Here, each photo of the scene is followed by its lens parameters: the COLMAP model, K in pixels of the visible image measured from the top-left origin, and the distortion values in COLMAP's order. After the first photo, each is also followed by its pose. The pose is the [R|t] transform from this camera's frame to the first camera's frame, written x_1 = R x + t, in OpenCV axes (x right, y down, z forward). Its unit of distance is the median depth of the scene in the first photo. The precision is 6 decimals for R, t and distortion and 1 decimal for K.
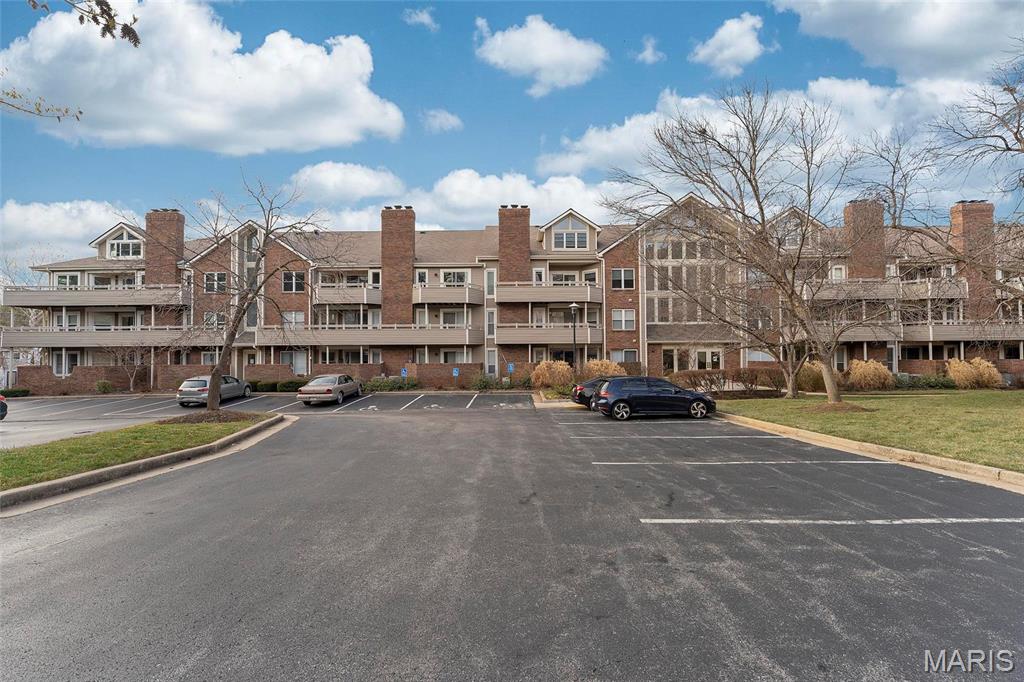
lens RADIAL K [[448.5, 0, 512.0], [0, 448.5, 341.0], [0, 0, 1]] dist [0.001072, 0.000071]
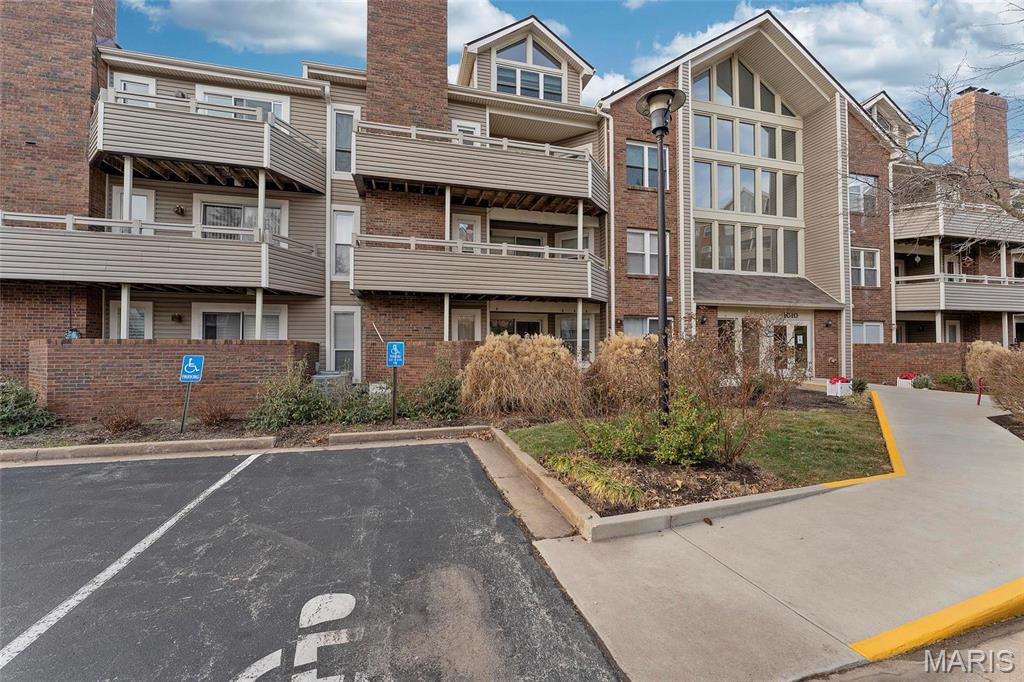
lens RADIAL K [[410.9, 0, 512.0], [0, 410.9, 341.0], [0, 0, 1]] dist [-0.000882, -0.000047]
pose [[0.963322, 0.009327, 0.268186, -0.001007], [-0.011904, 0.999897, 0.007985, 0.042370], [-0.268084, -0.010884, 0.963334, 0.627300]]
